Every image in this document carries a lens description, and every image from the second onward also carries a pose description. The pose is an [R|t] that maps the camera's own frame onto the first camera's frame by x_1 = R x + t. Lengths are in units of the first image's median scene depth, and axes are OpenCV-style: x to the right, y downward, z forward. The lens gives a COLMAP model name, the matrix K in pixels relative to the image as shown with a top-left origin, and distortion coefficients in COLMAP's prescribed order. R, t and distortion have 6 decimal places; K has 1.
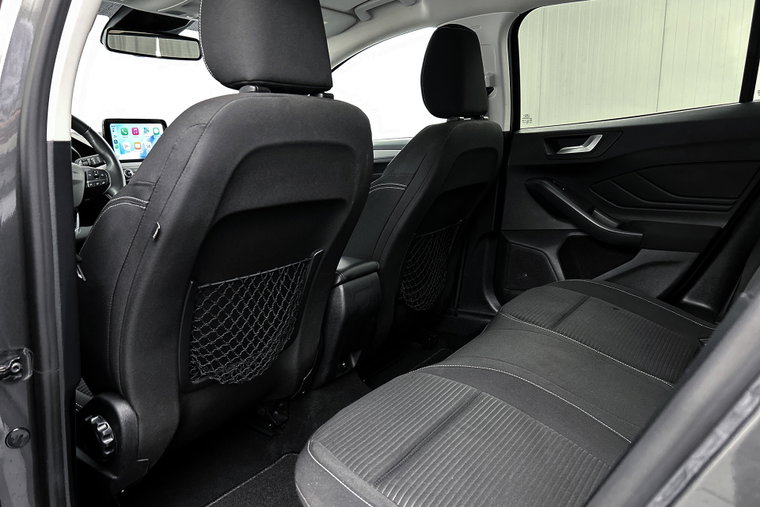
lens RADIAL K [[576.0, 0, 378.0], [0, 576.0, 251.0], [0, 0, 1]] dist [0.052557, -0.054549]
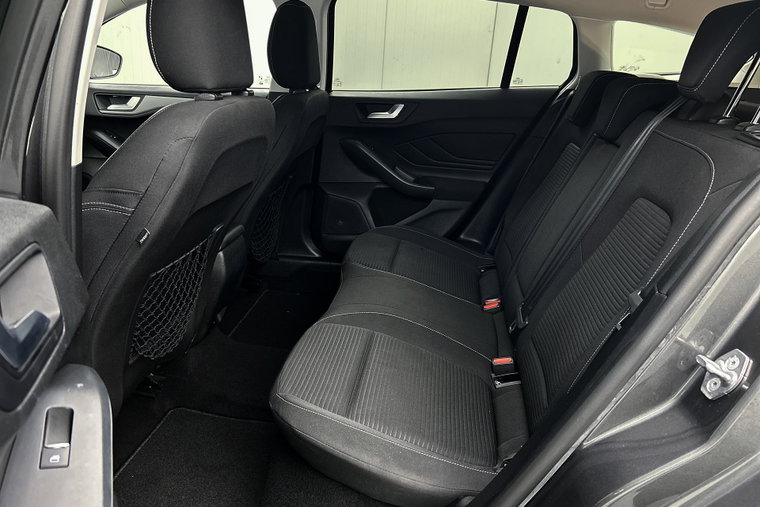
lens RADIAL K [[576.0, 0, 383.4], [0, 576.0, 257.1], [0, 0, 1]] dist [0.052557, -0.054549]
pose [[0.883488, -0.084767, 0.460721, -0.242265], [0.013808, 0.987777, 0.155261, -0.077703], [-0.468251, -0.130810, 0.873859, -0.075007]]
